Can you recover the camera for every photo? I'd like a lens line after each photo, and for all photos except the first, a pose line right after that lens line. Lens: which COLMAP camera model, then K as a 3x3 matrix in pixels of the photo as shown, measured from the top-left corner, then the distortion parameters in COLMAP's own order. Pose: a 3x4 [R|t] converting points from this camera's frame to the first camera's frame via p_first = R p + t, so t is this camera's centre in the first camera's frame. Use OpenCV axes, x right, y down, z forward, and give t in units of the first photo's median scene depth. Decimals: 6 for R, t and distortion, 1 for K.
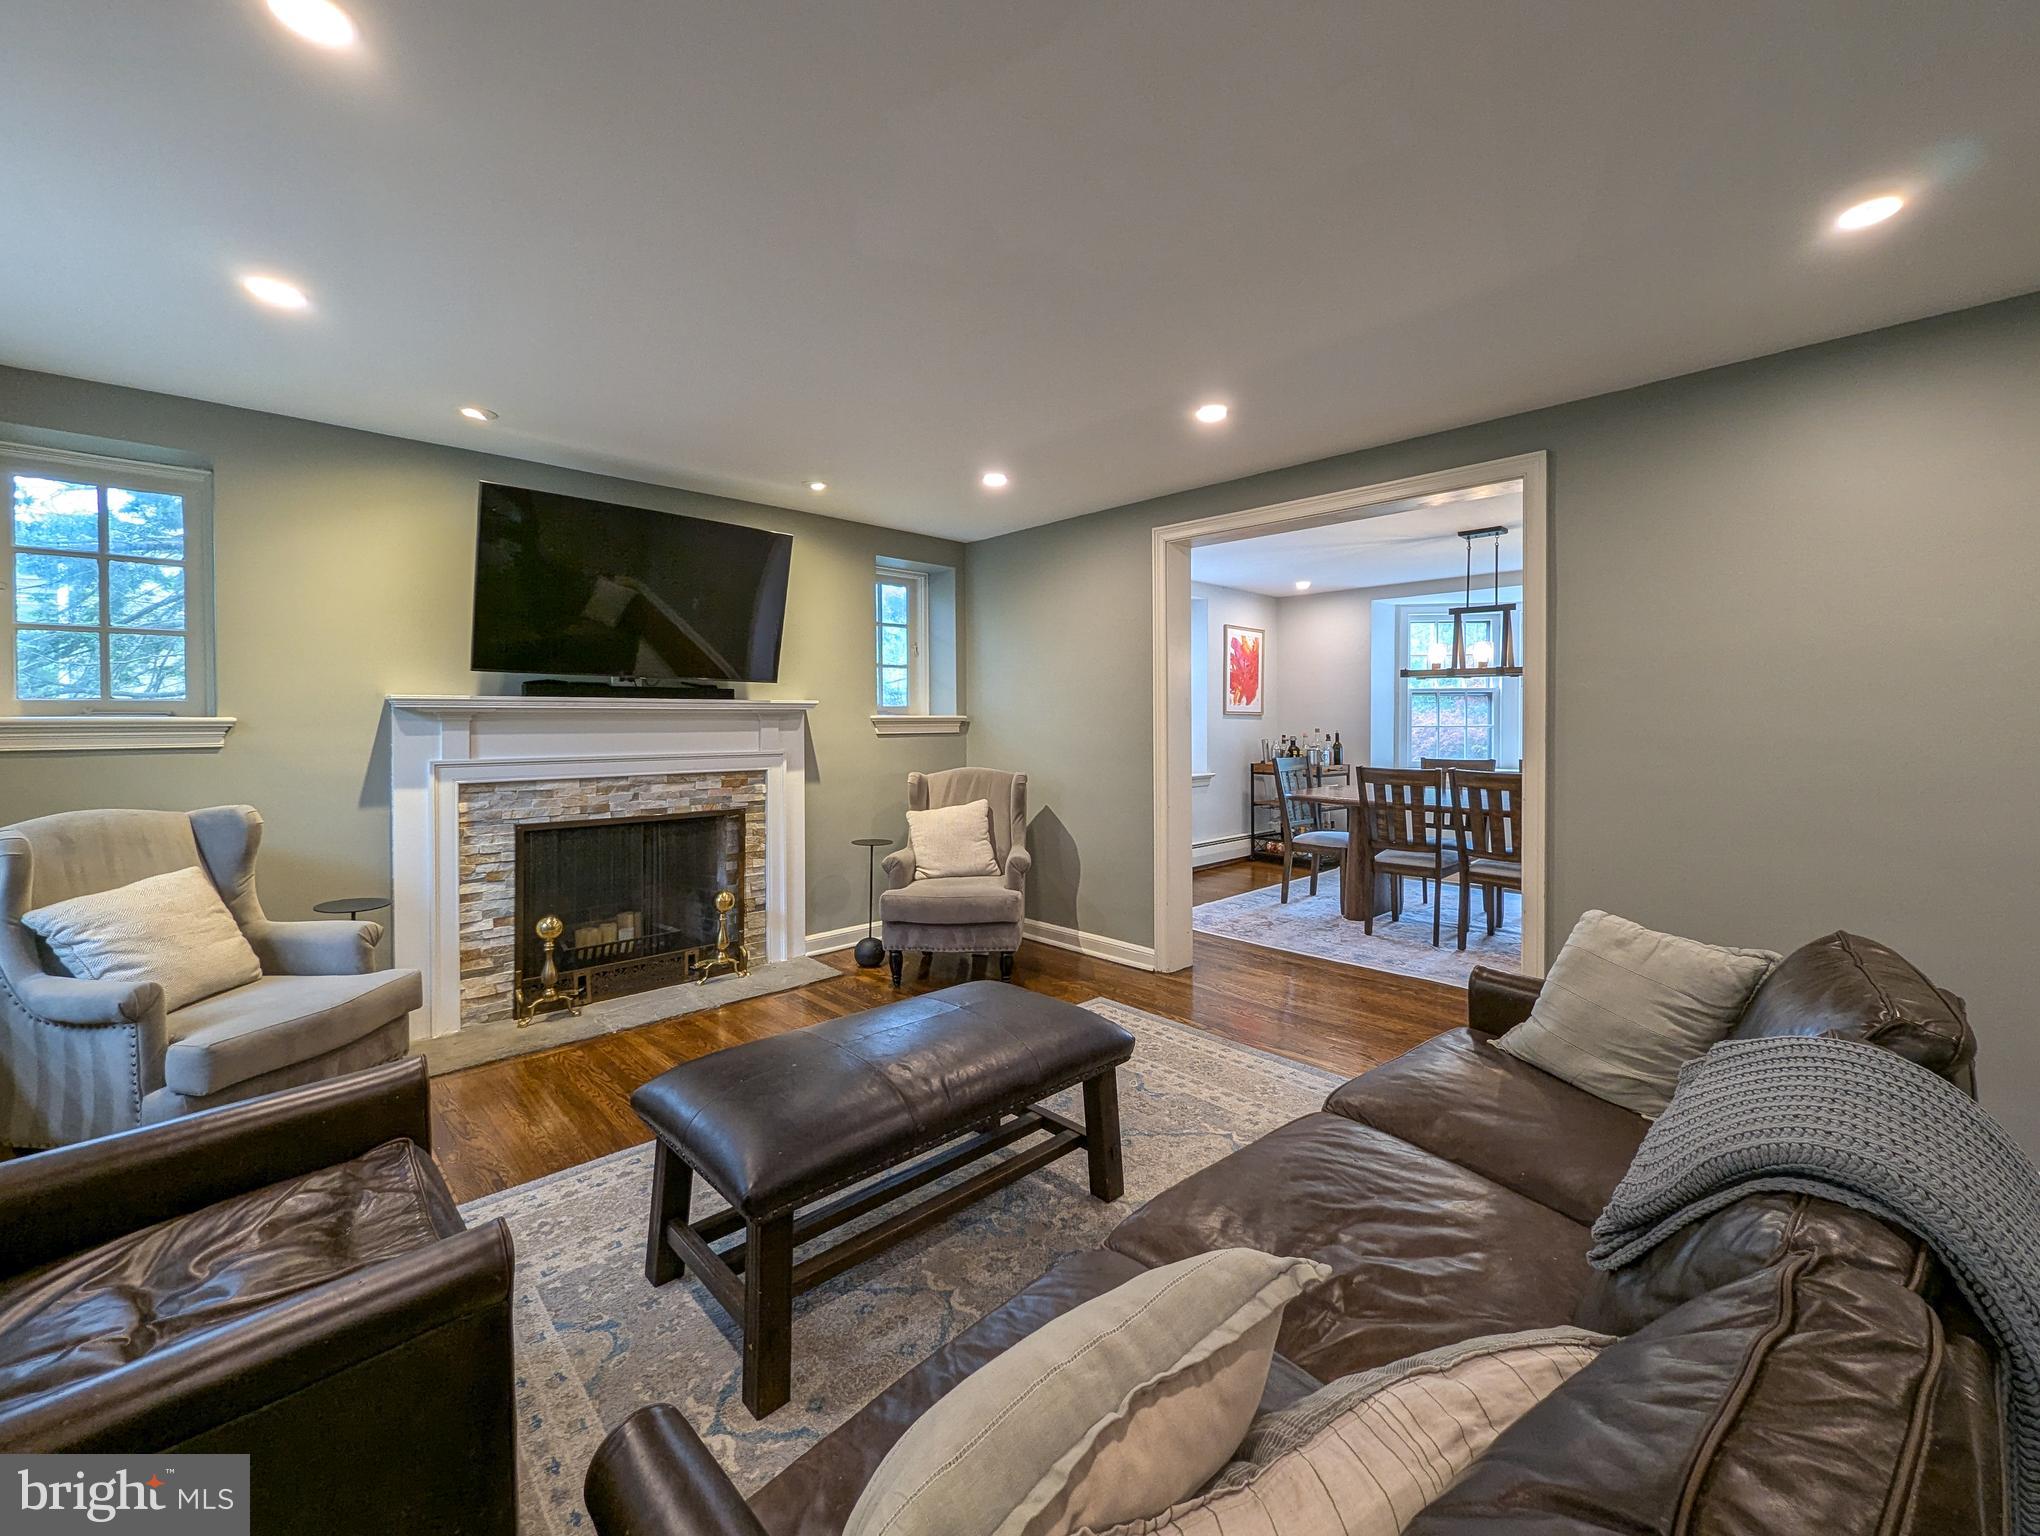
lens RADIAL K [[829.1, 0, 1025.2], [0, 829.1, 733.0], [0, 0, 1]] dist [-0.003076, 0.000269]
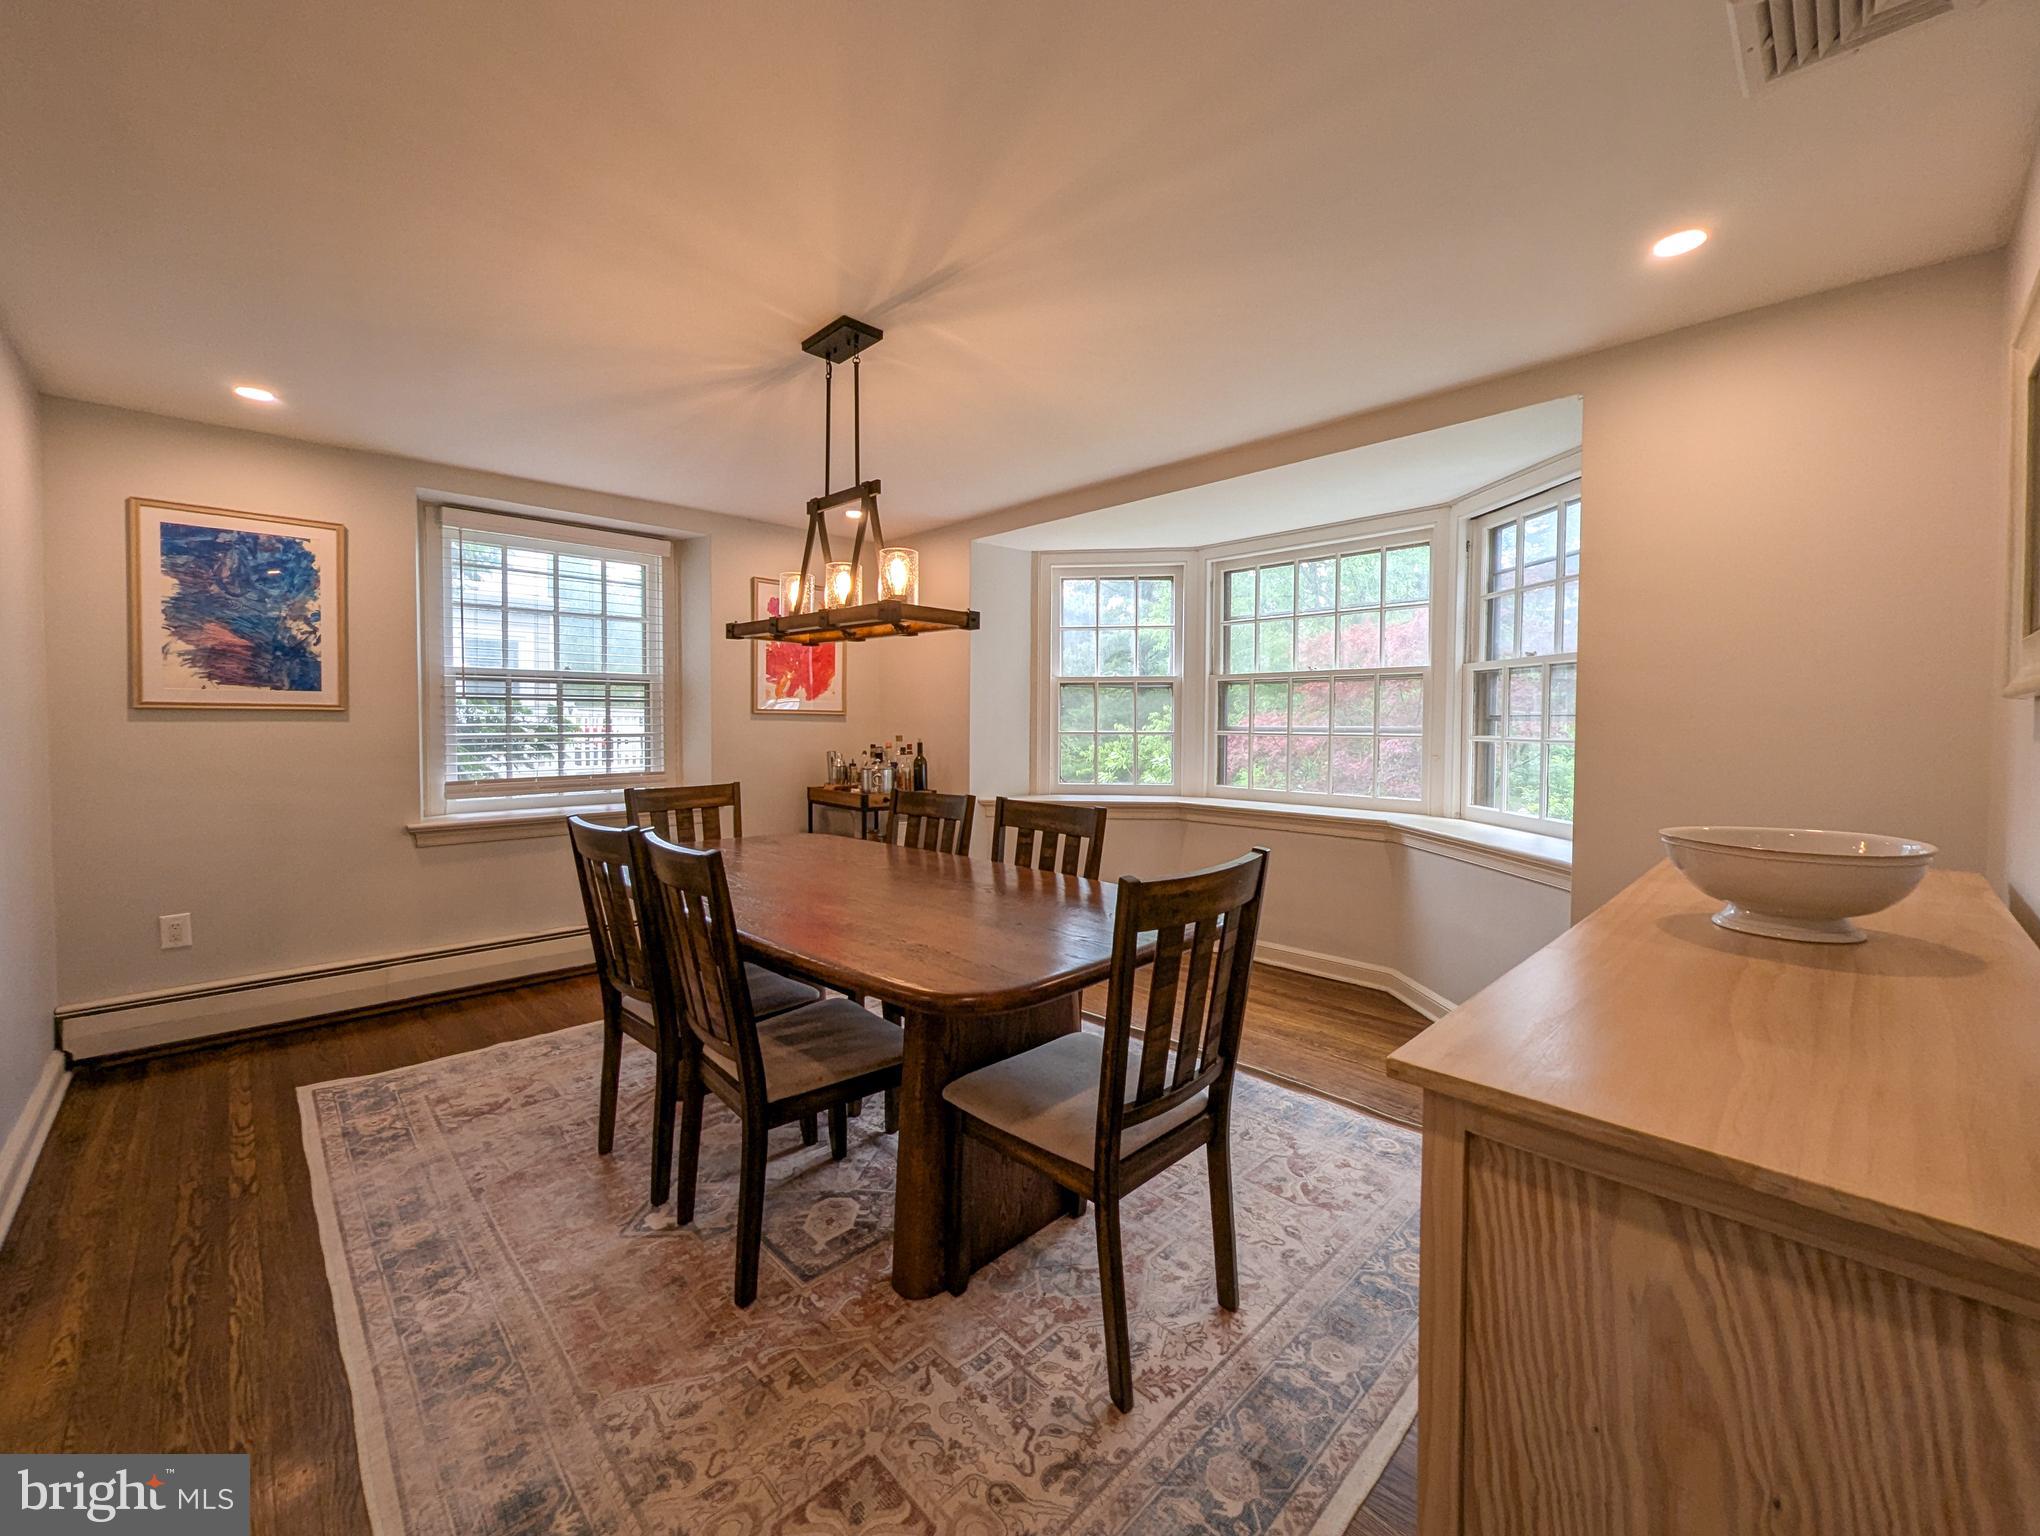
lens RADIAL K [[829.1, 0, 1007.5], [0, 829.1, 746.5], [0, 0, 1]] dist [-0.003076, 0.000269]
pose [[0.999955, 0.008902, -0.003194, 0.824684], [-0.008848, 0.999822, 0.016667, -0.015989], [0.003341, -0.016638, 0.999856, 0.626191]]
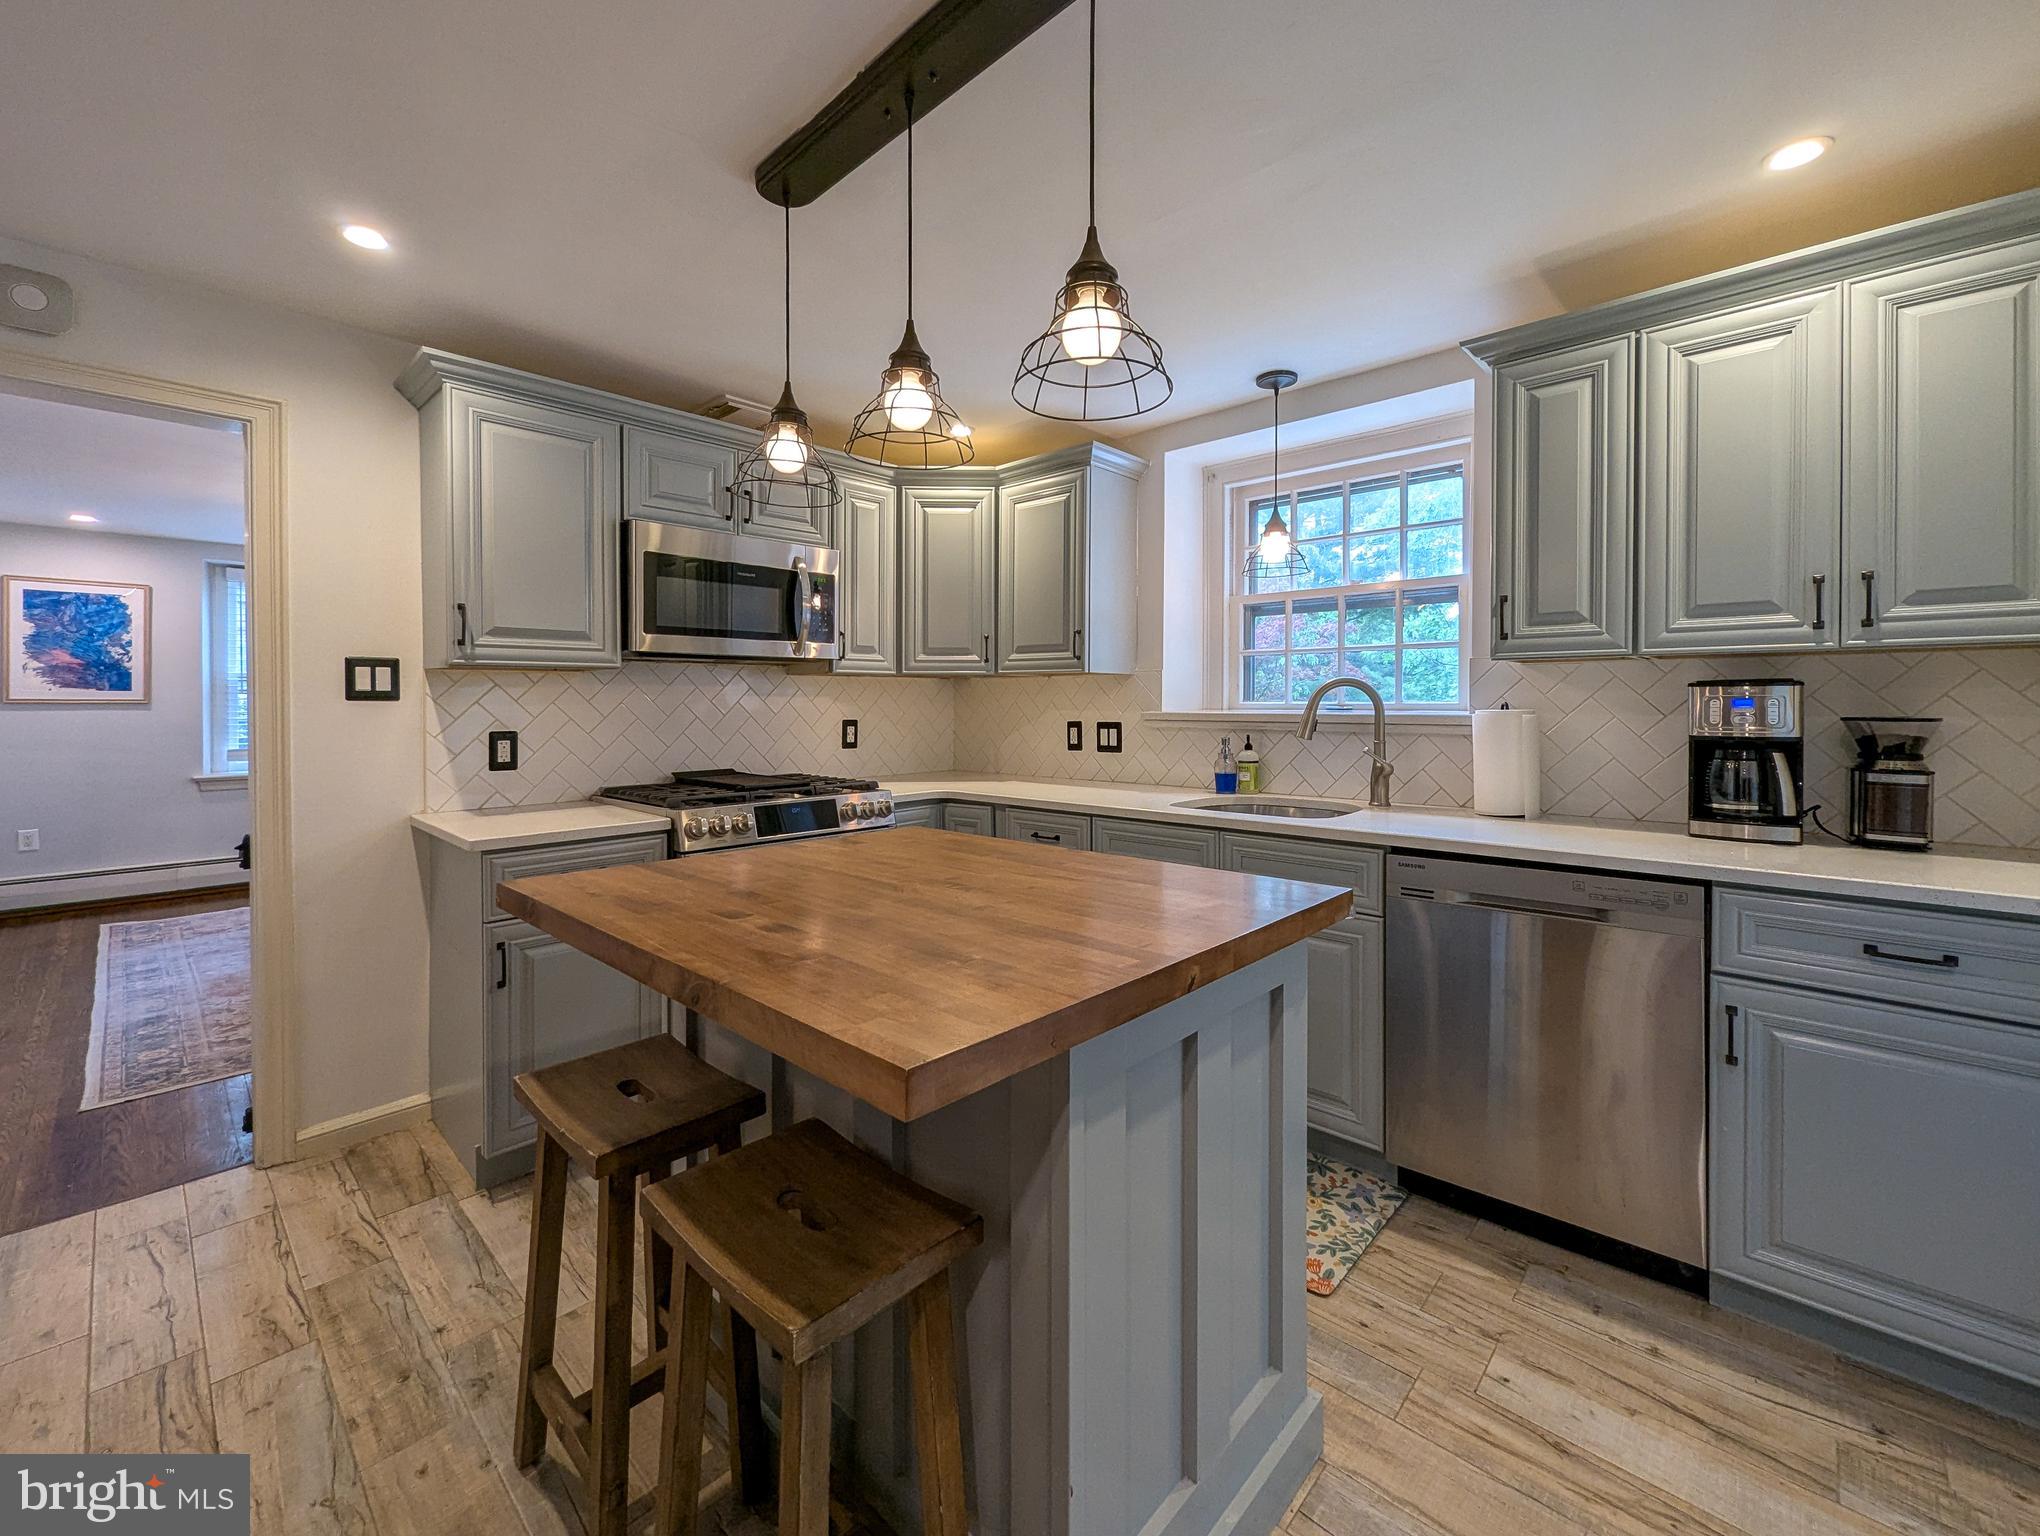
lens RADIAL K [[829.1, 0, 1003.0], [0, 829.1, 707.7], [0, 0, 1]] dist [-0.003076, 0.000269]
pose [[0.998152, 0.002811, 0.060696, 1.475557], [-0.002345, 0.999967, -0.007747, -0.018124], [-0.060716, 0.007590, 0.998126, 0.023888]]
